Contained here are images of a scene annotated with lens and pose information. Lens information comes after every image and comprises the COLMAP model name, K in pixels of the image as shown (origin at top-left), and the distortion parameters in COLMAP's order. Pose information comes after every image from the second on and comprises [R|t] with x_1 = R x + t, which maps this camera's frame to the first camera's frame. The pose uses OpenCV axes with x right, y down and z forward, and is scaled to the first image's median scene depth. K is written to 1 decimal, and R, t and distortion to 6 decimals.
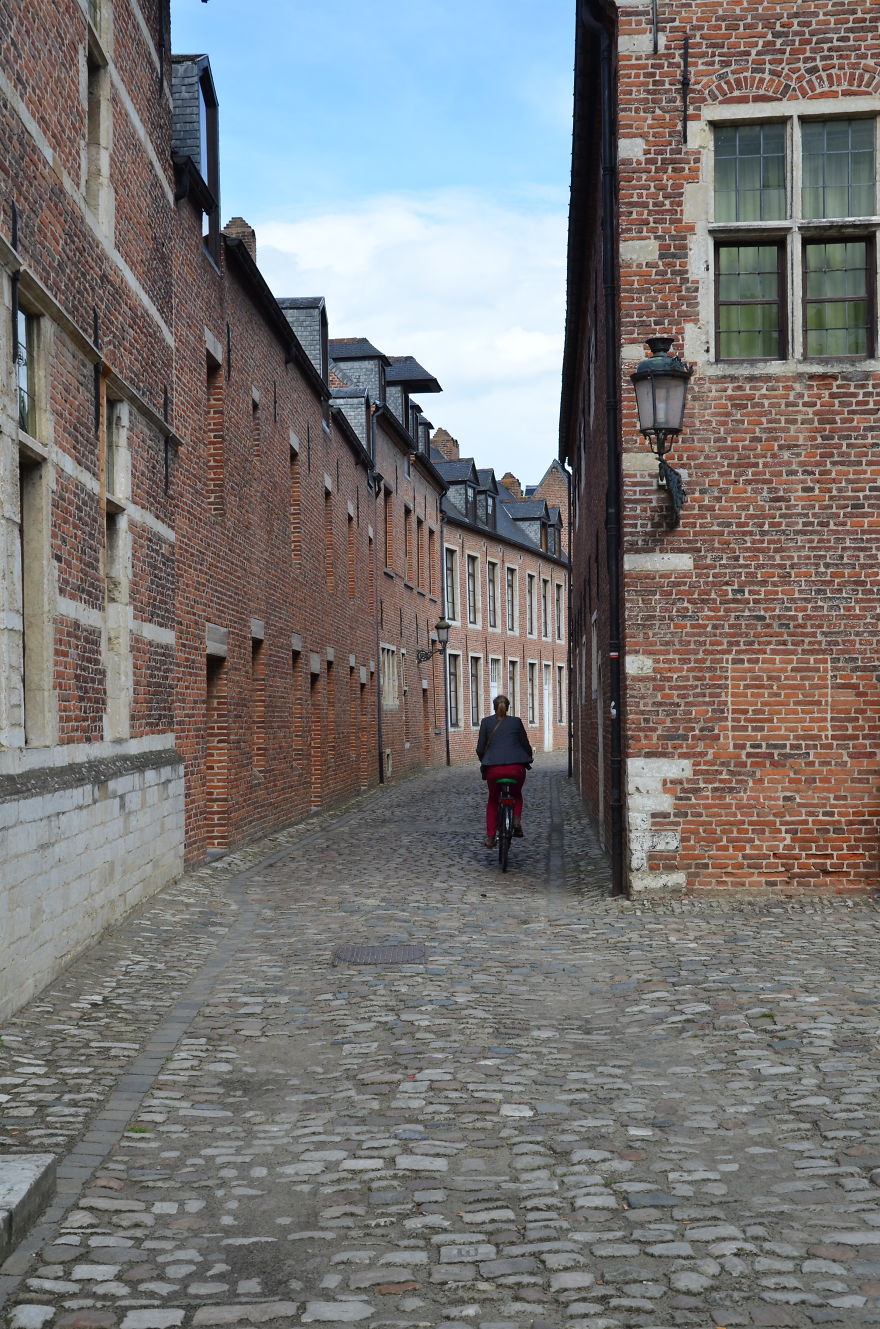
lens RADIAL K [[1121.5, 0, 440.0], [0, 1121.5, 664.5], [0, 0, 1]] dist [-0.005014, 0.004597]
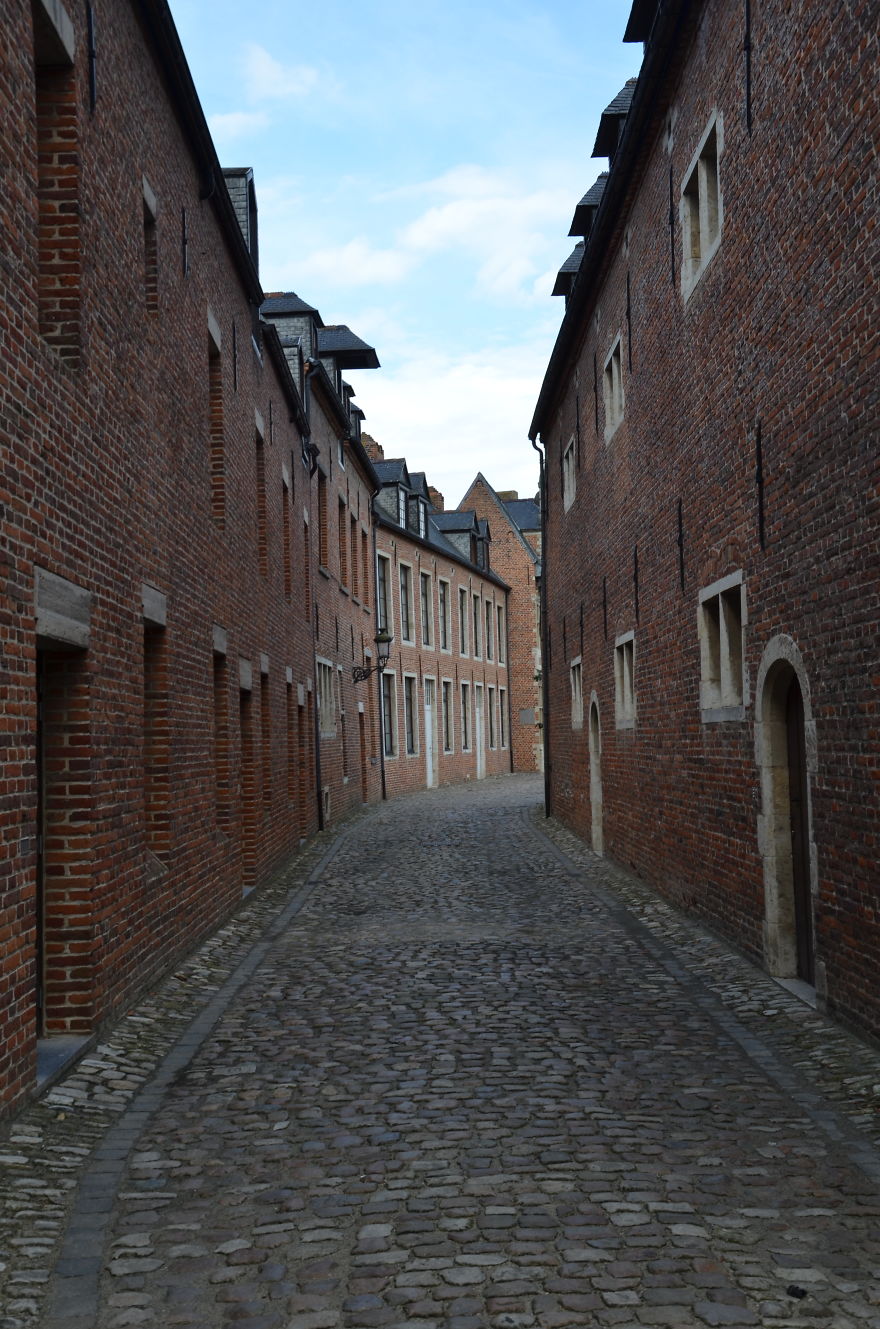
lens RADIAL K [[1121.5, 0, 440.0], [0, 1121.5, 664.5], [0, 0, 1]] dist [-0.005014, 0.004597]
pose [[0.996934, -0.009360, 0.077683, -0.022699], [0.011045, 0.999713, -0.021281, 0.004085], [-0.077461, 0.022074, 0.996751, 0.152270]]
